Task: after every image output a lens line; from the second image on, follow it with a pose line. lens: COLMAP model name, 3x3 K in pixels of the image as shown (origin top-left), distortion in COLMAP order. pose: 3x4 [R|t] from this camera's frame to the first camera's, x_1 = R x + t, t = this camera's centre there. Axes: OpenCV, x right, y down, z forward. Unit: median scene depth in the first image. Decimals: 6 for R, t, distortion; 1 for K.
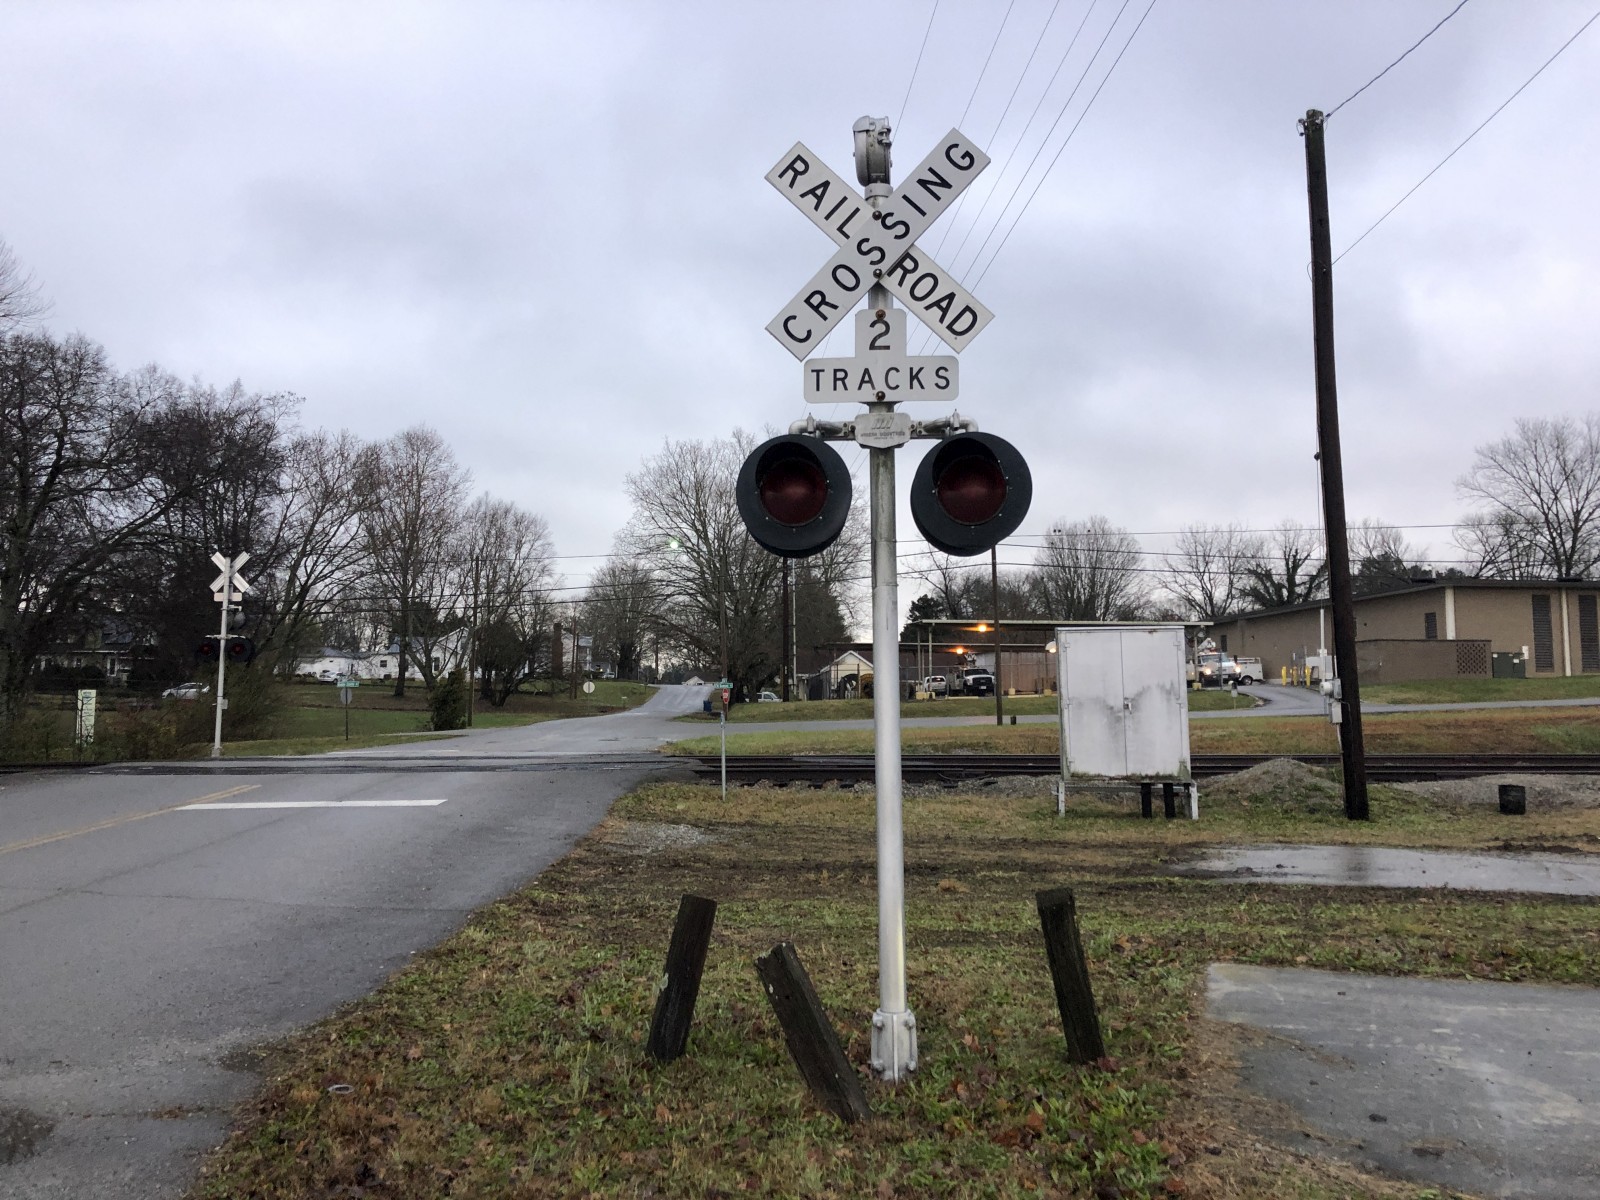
lens RADIAL K [[1322.4, 0, 786.8], [0, 1322.4, 574.2], [0, 0, 1]] dist [0.064321, -0.094968]
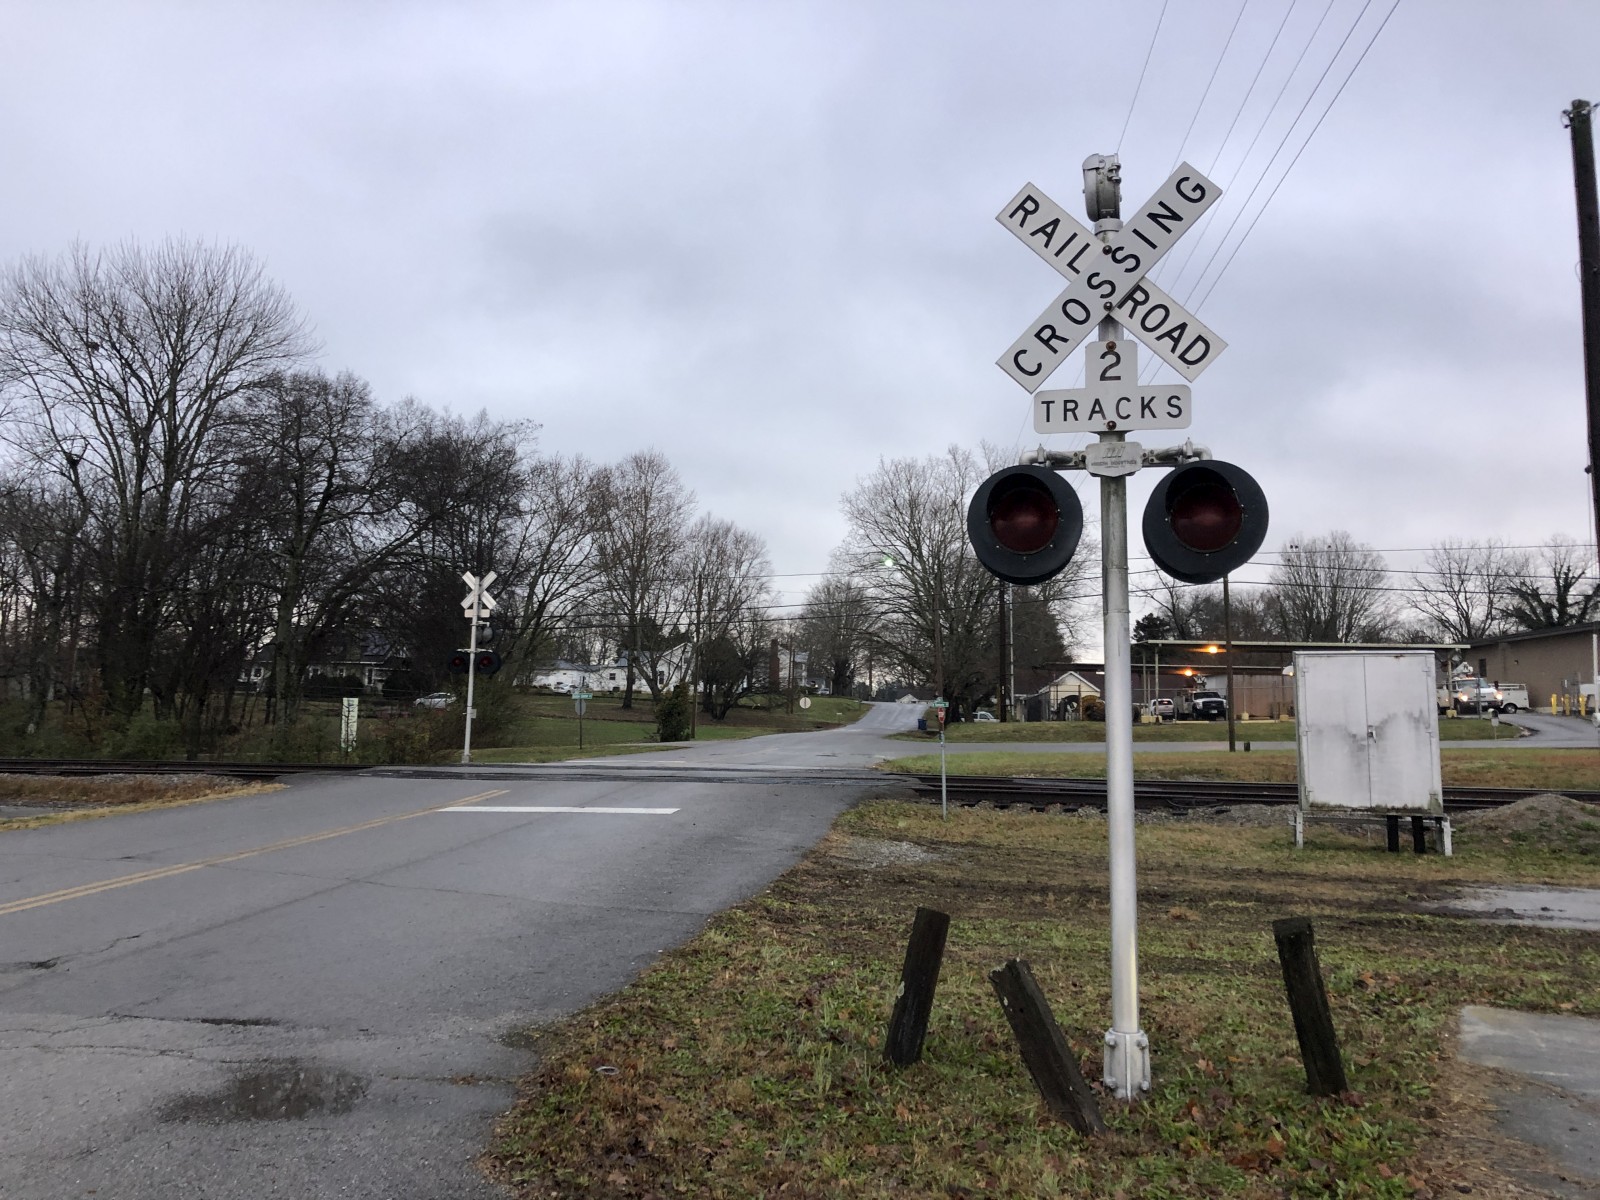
lens RADIAL K [[1325.2, 0, 773.3], [0, 1325.2, 568.5], [0, 0, 1]] dist [0.005599, 0.013901]
pose [[0.985127, -0.000492, -0.171826, -0.006696], [-0.002520, 0.999847, -0.017309, -0.004252], [0.171808, 0.017484, 0.984975, -0.031079]]
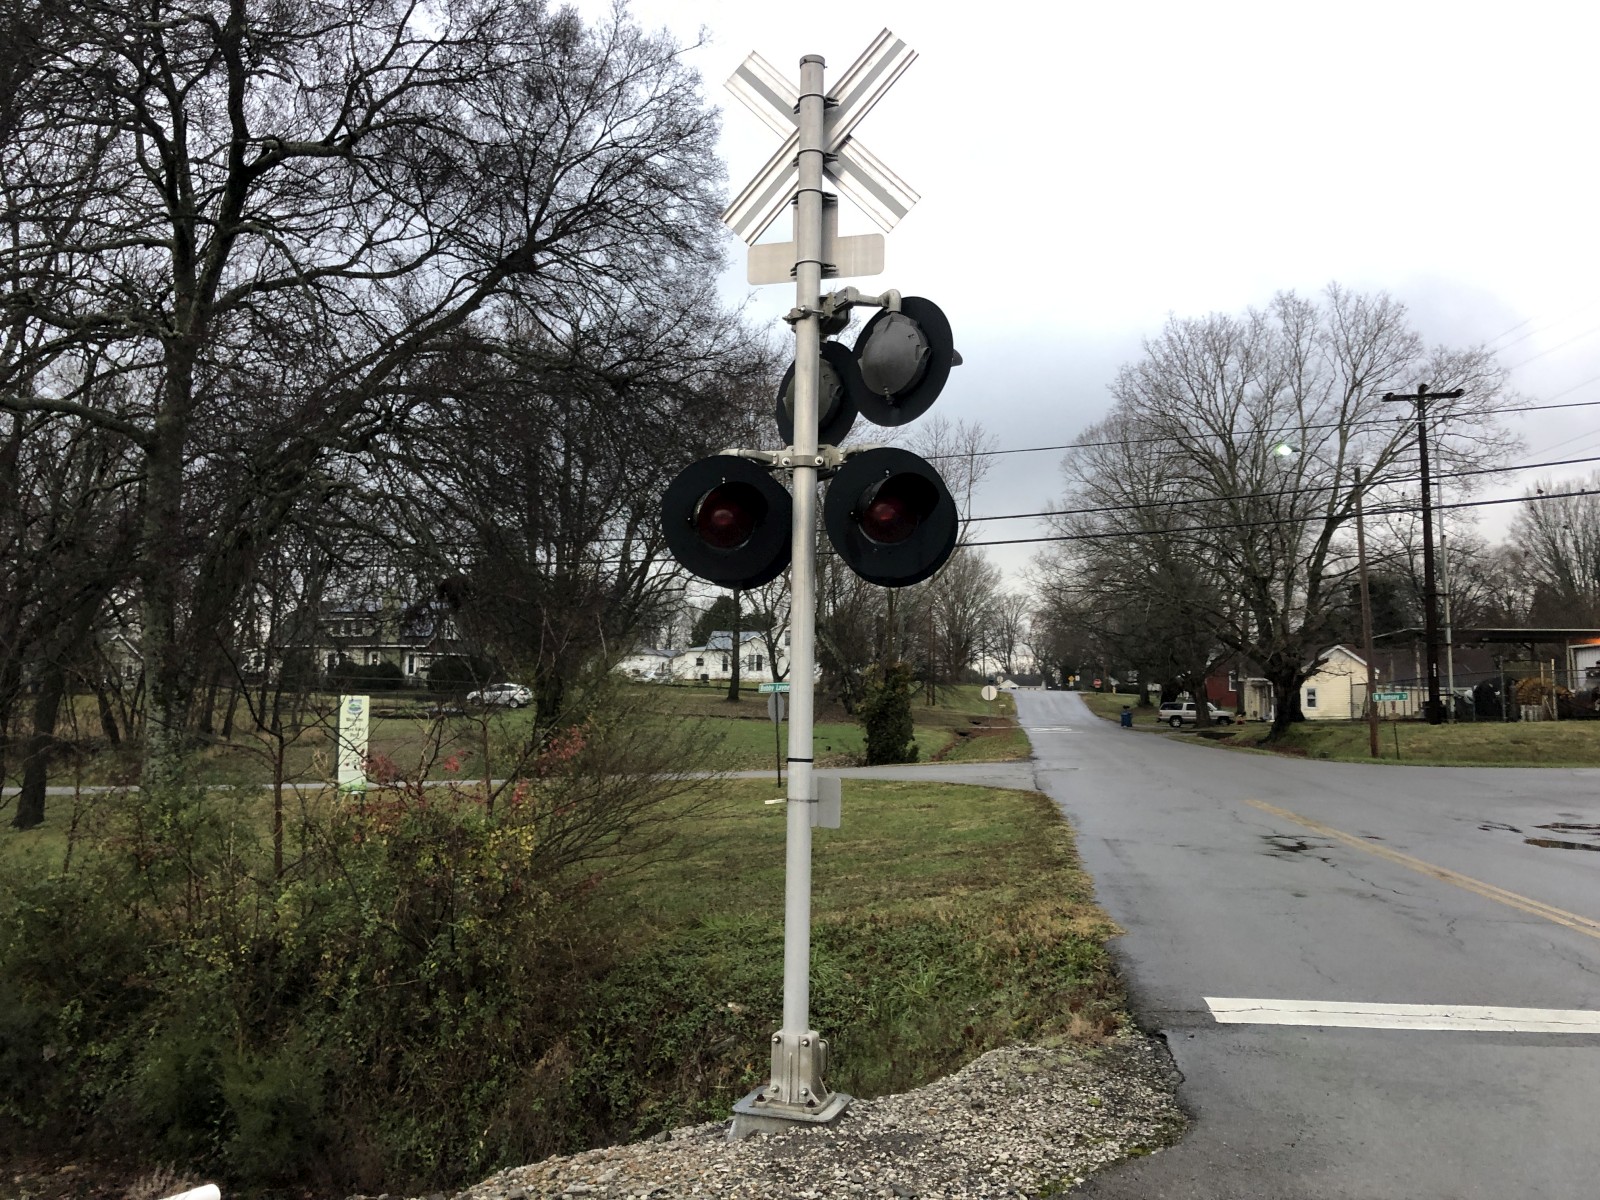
lens RADIAL K [[1322.1, 0, 800.0], [0, 1322.1, 600.0], [0, 0, 1]] dist [0.028668, -0.002707]
pose [[0.982204, -0.006531, -0.187701, -1.096701], [0.009755, 0.999820, 0.016256, 0.183628], [0.187561, -0.017798, 0.982092, 2.298441]]
